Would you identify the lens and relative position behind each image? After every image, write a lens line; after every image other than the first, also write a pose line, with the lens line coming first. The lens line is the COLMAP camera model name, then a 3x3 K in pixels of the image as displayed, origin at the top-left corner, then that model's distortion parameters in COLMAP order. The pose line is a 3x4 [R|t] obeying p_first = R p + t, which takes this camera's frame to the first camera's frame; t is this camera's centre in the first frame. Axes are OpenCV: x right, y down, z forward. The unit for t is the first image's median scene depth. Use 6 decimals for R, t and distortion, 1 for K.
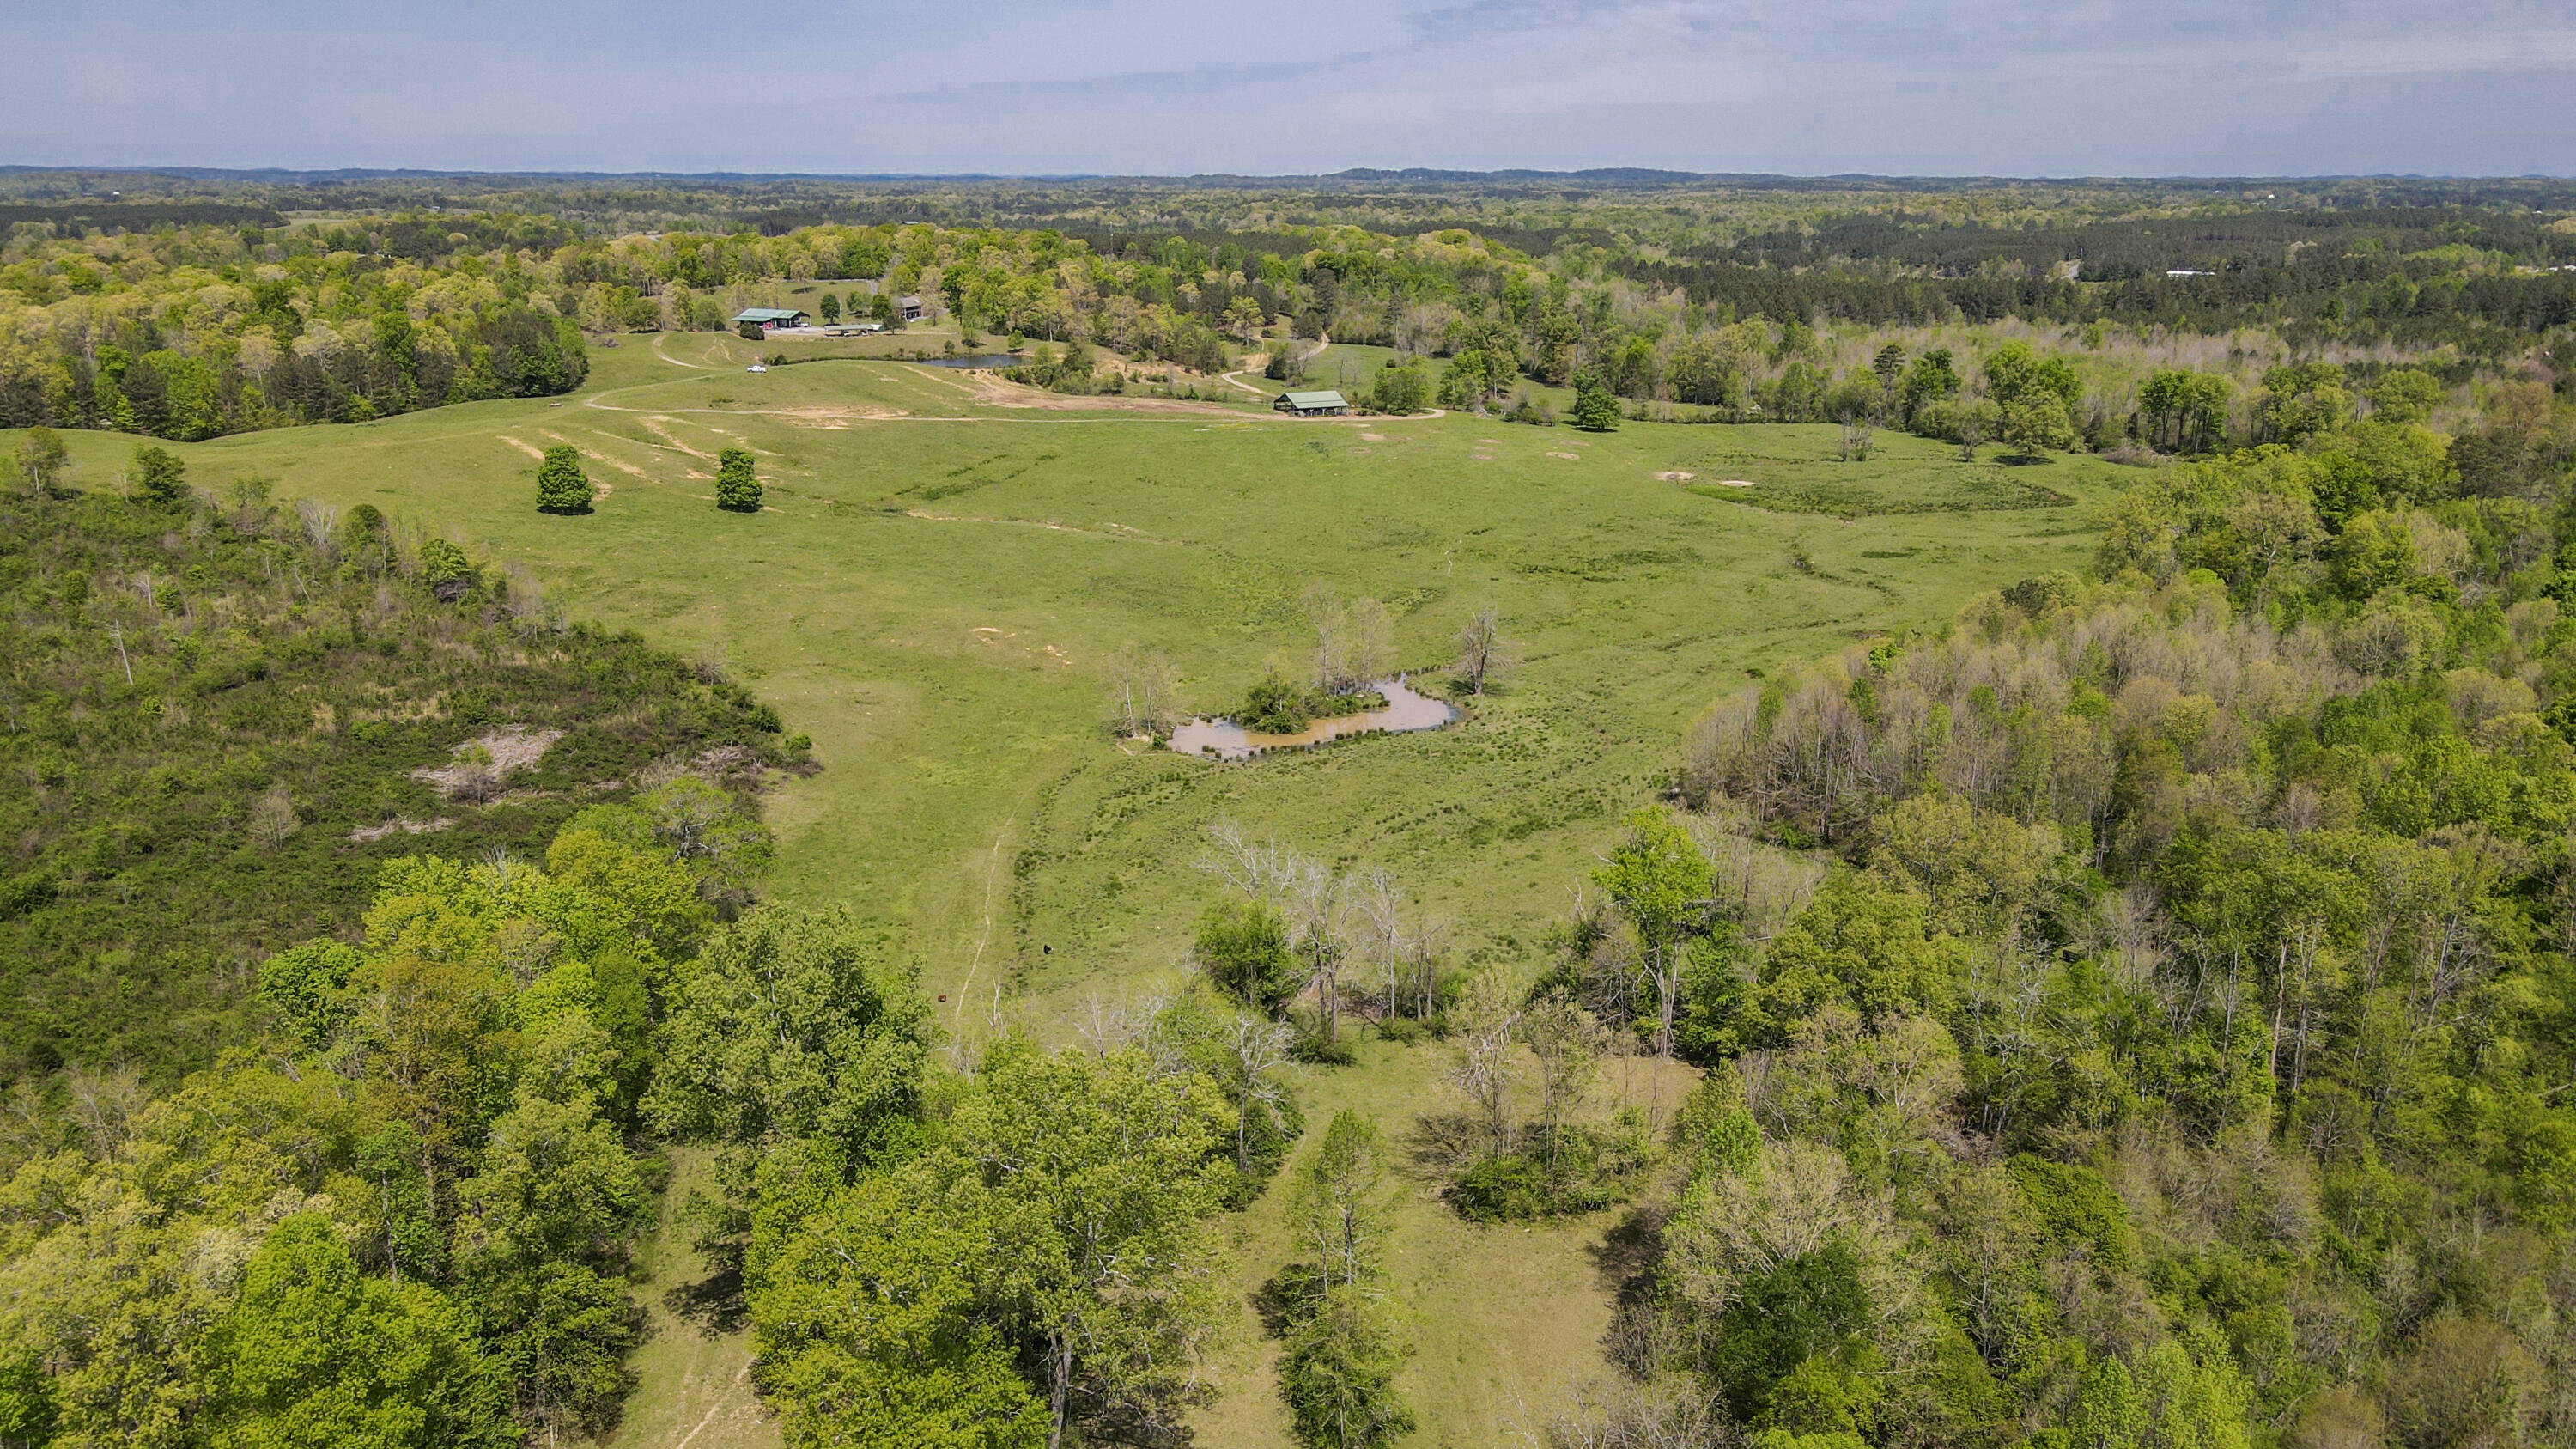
lens RADIAL K [[1893.0, 0, 1282.0], [0, 1893.0, 728.4], [0, 0, 1]] dist [-0.008103, 0.040784]
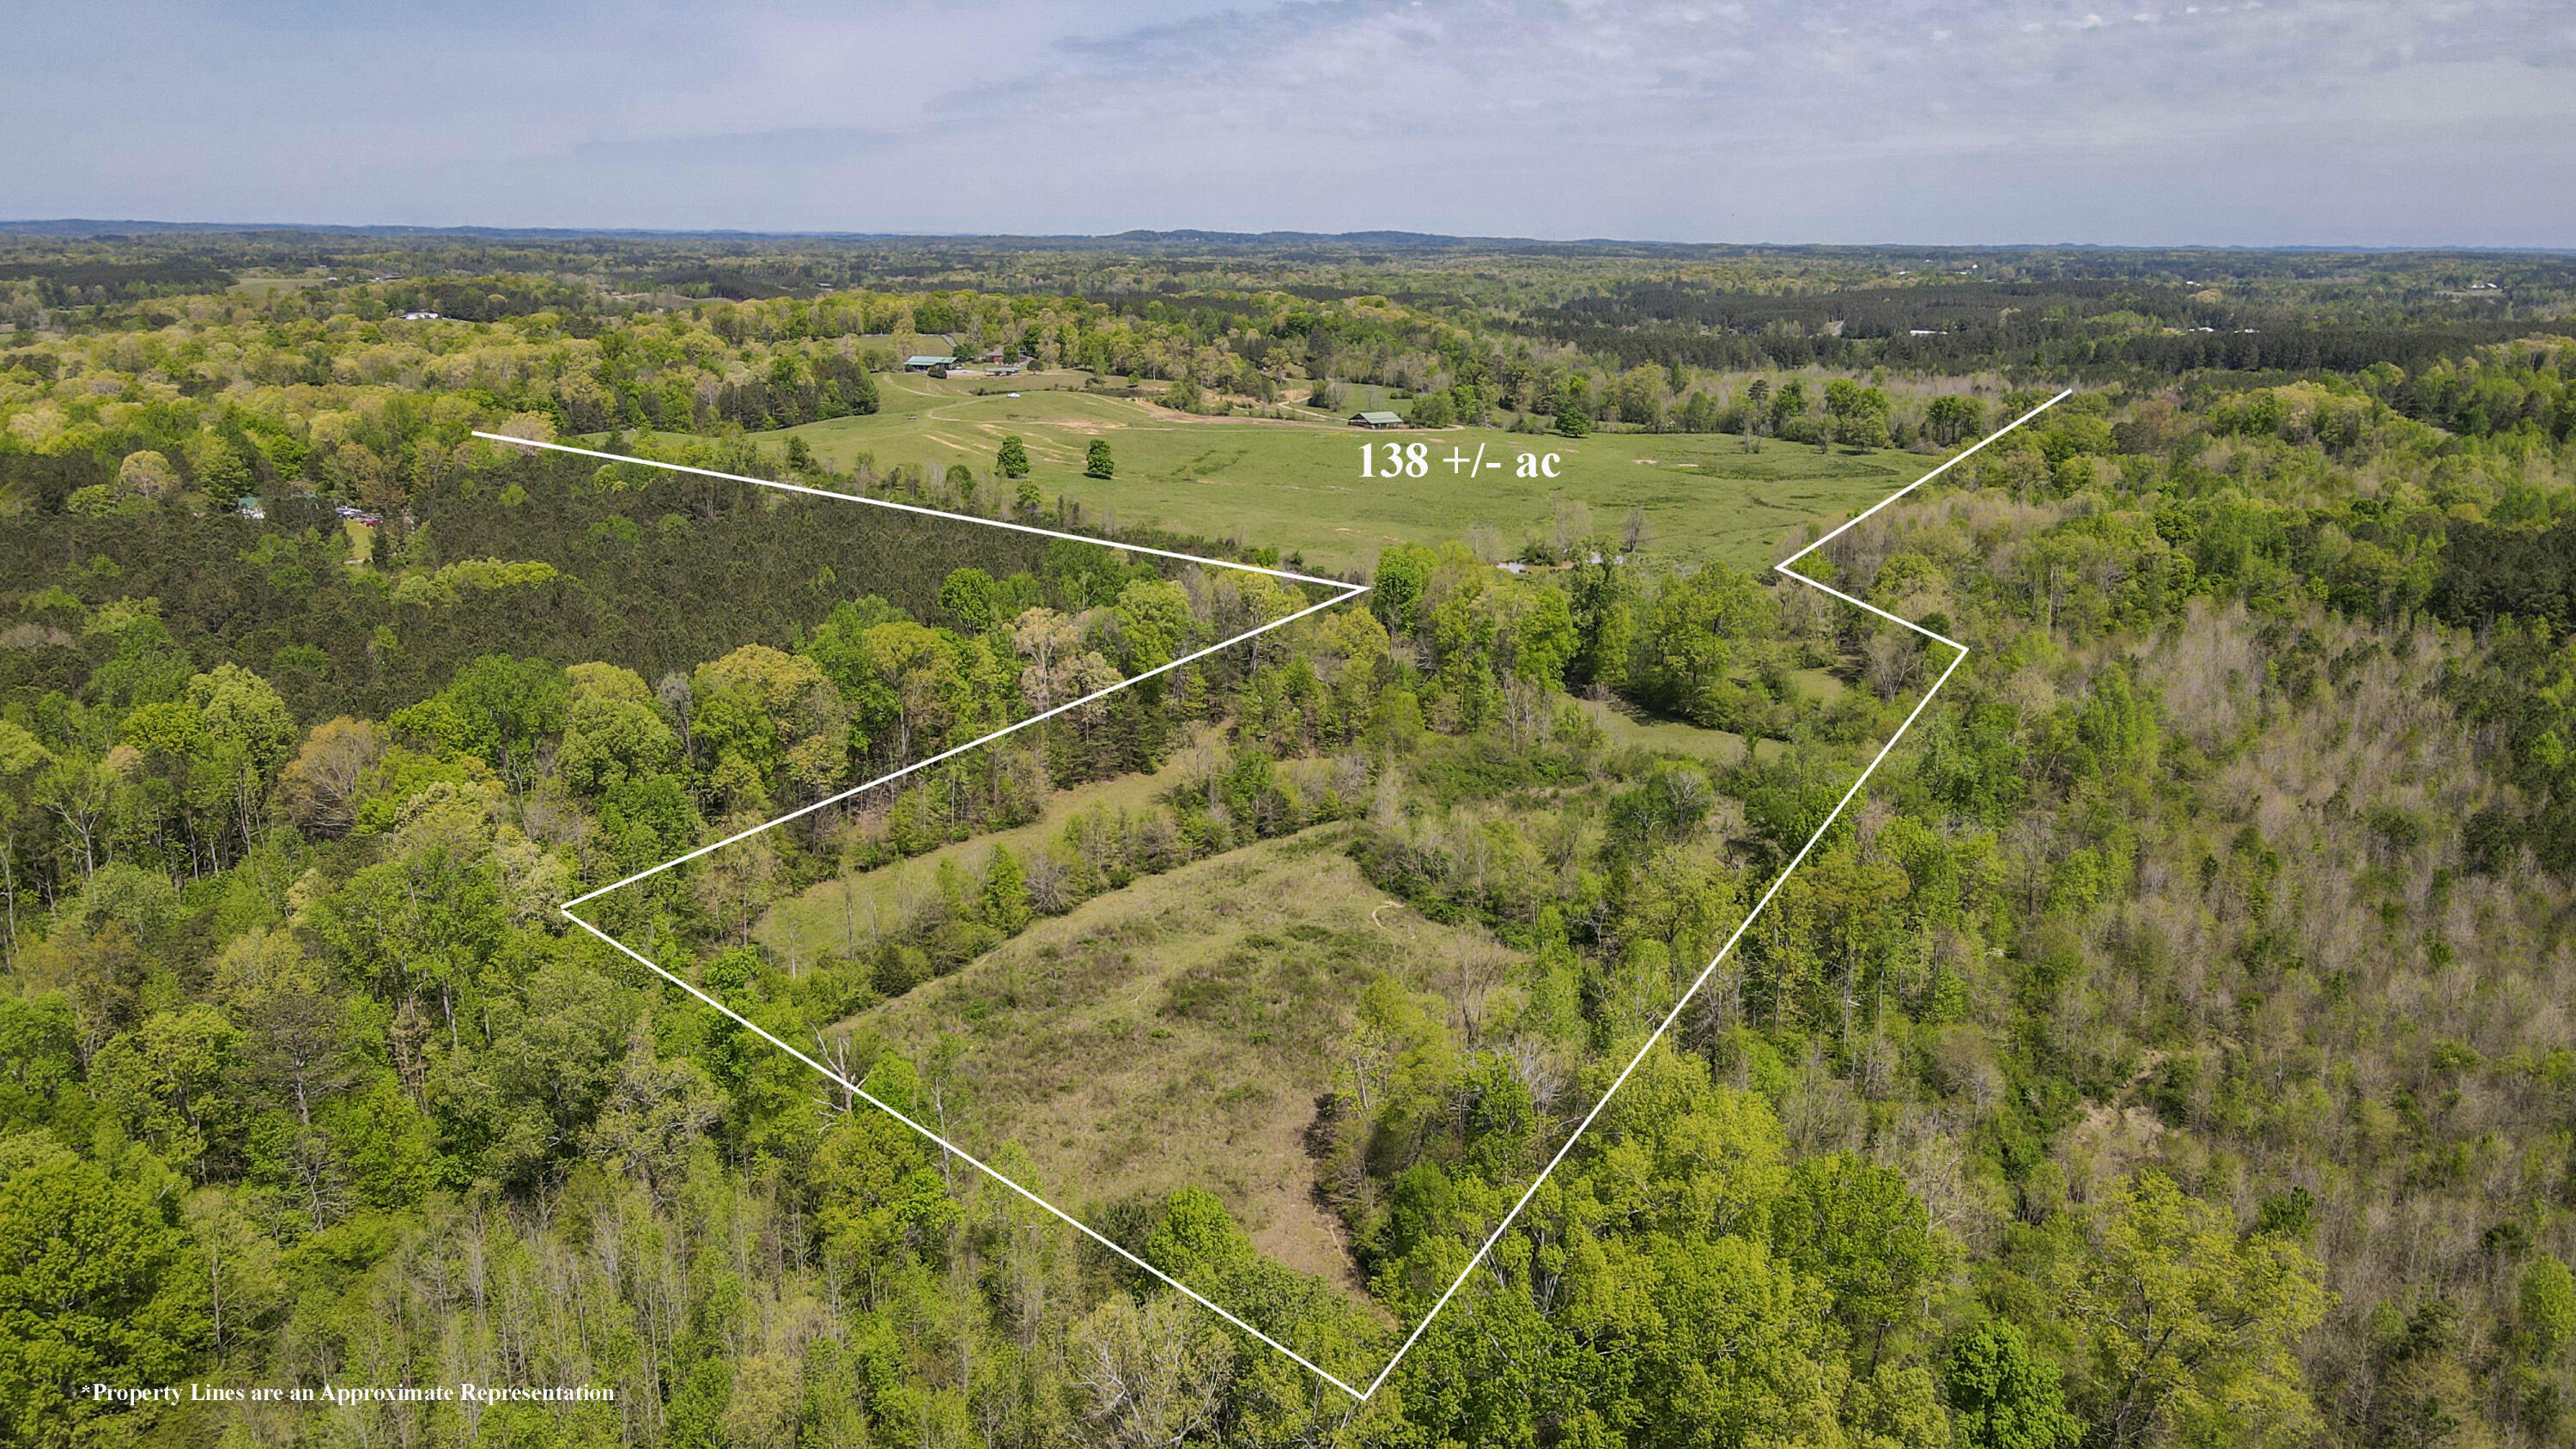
lens RADIAL K [[1927.7, 0, 1283.4], [0, 1927.7, 720.3], [0, 0, 1]] dist [-0.044040, 0.176774]
pose [[0.991169, -0.024445, 0.130332, -0.217535], [0.029171, 0.998980, -0.034469, 0.090092], [-0.129357, 0.037966, 0.990871, -0.370920]]
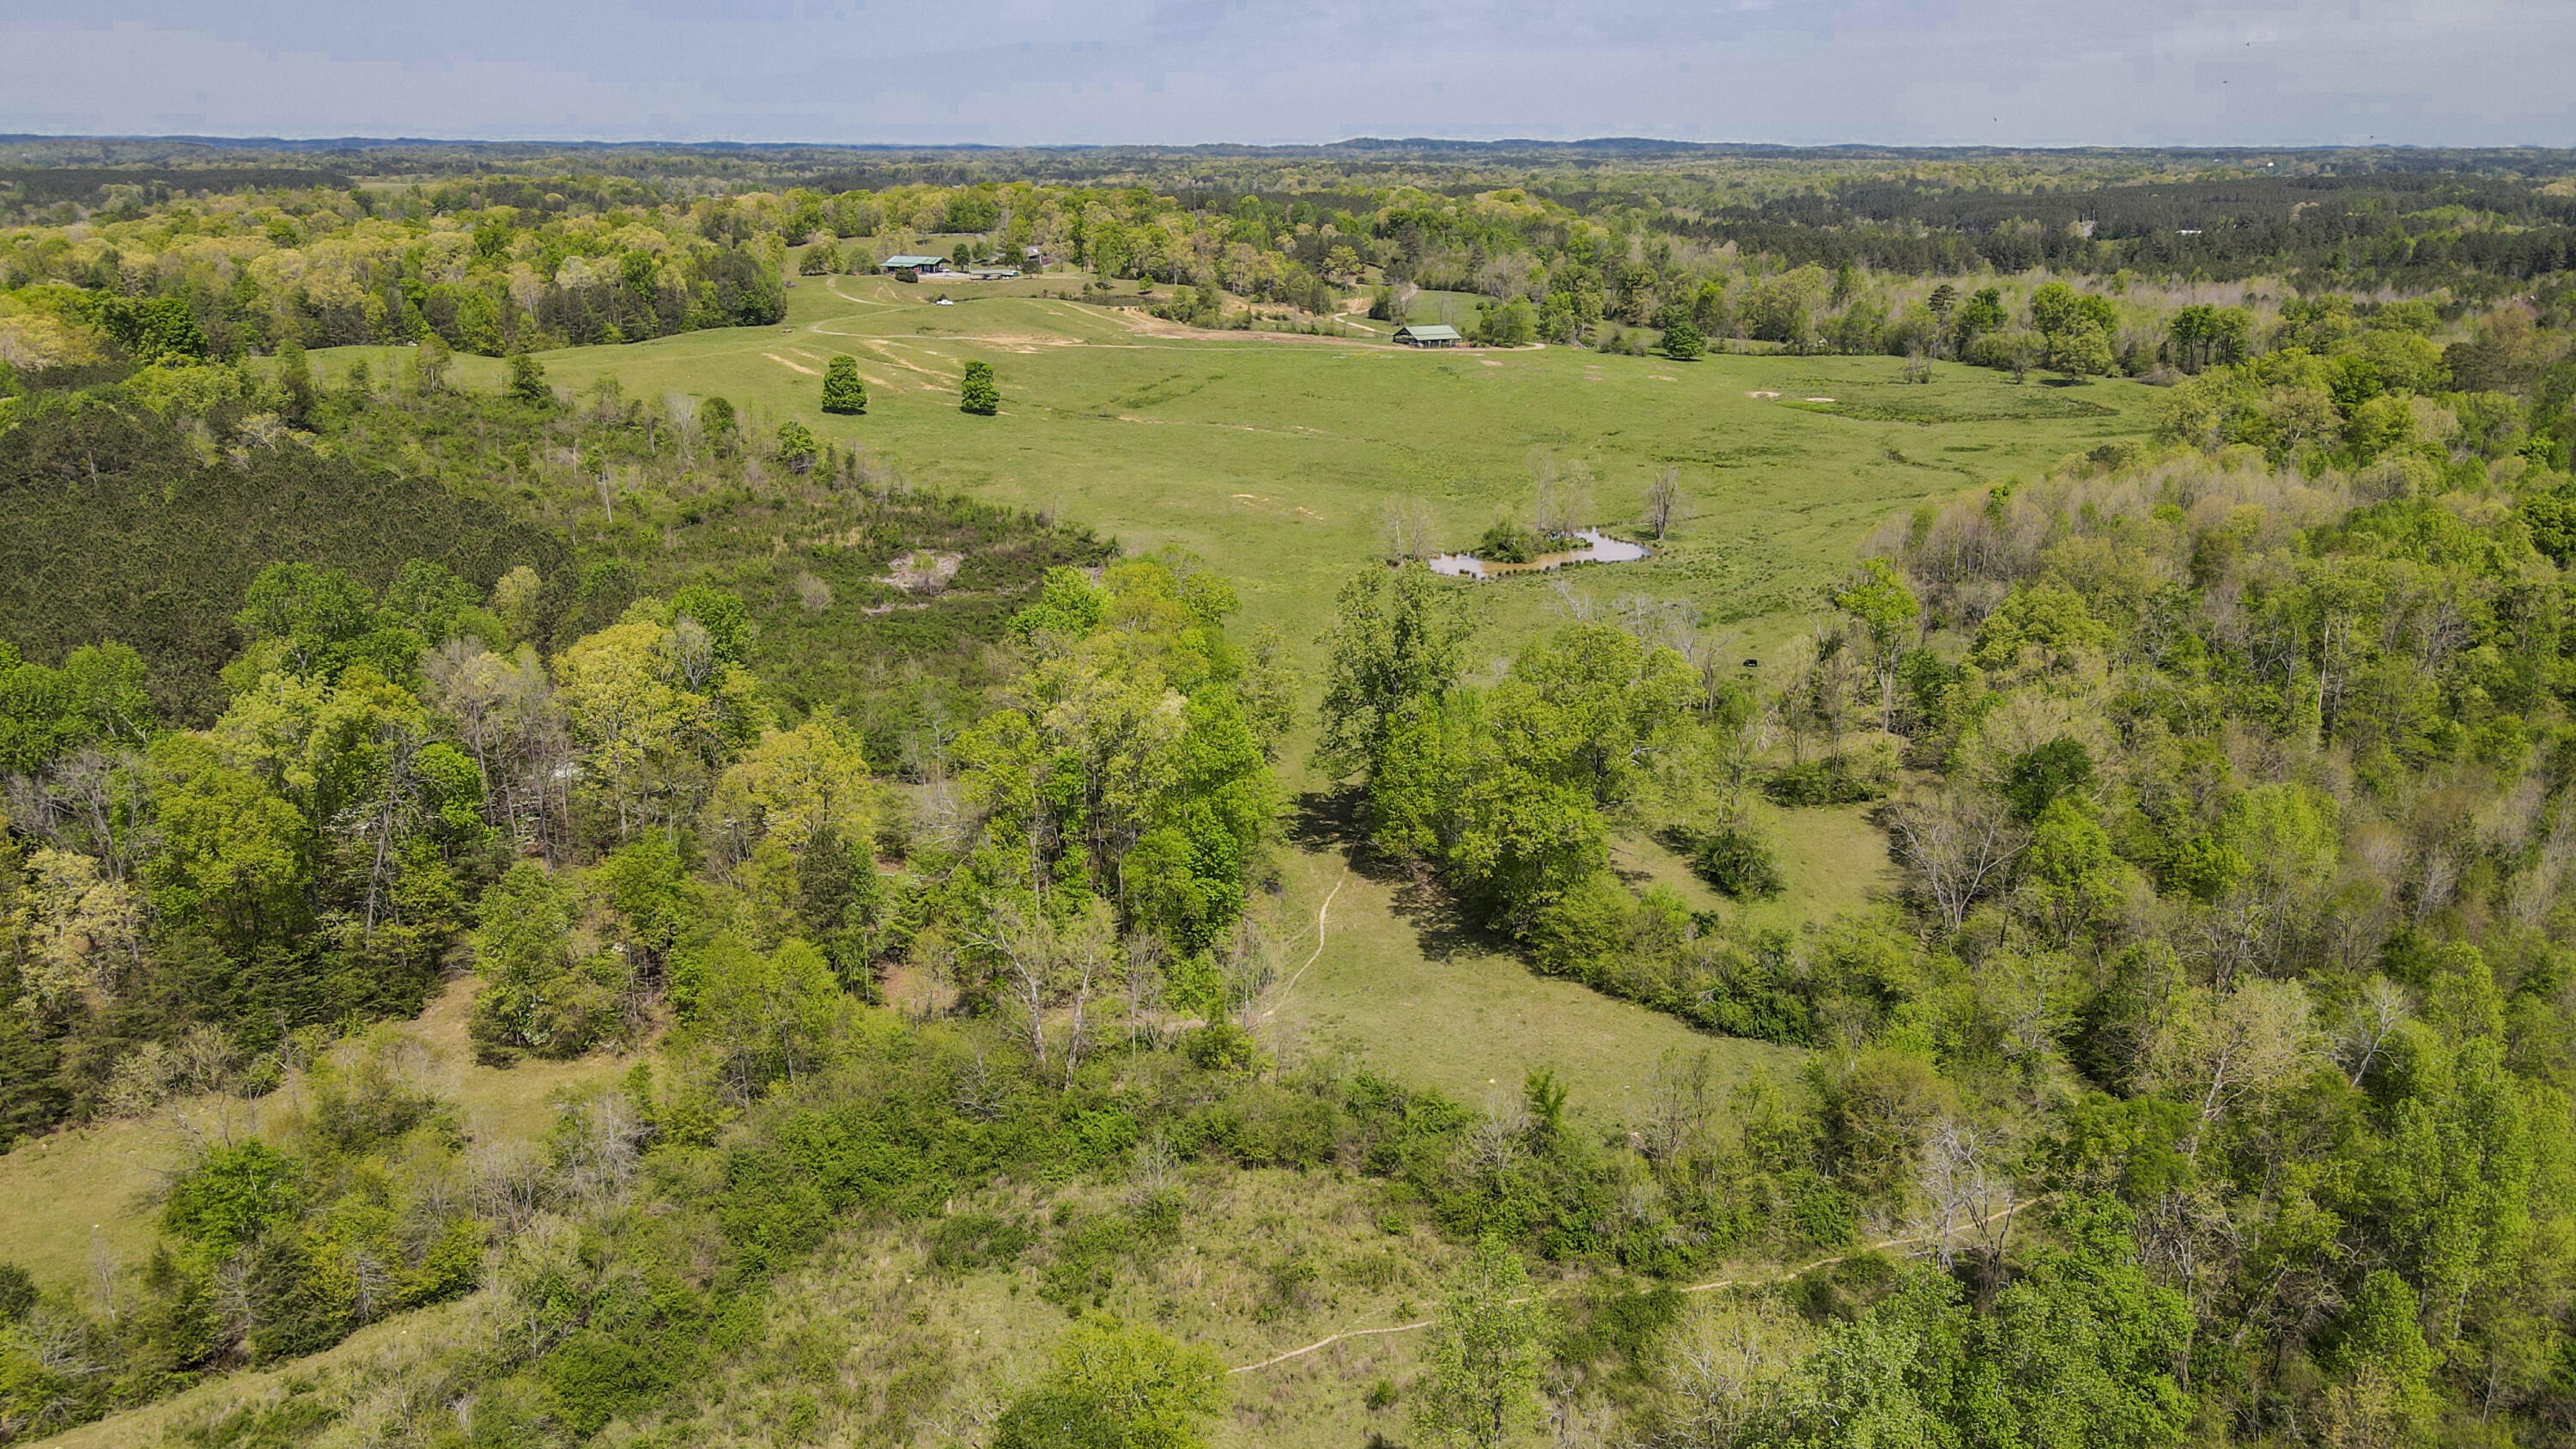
lens RADIAL K [[1900.8, 0, 1280.4], [0, 1900.8, 730.1], [0, 0, 1]] dist [-0.005527, 0.035931]
pose [[0.999989, -0.000882, 0.004644, -0.066893], [0.000818, 0.999905, 0.013726, 0.039550], [-0.004656, -0.013722, 0.999895, -0.109287]]
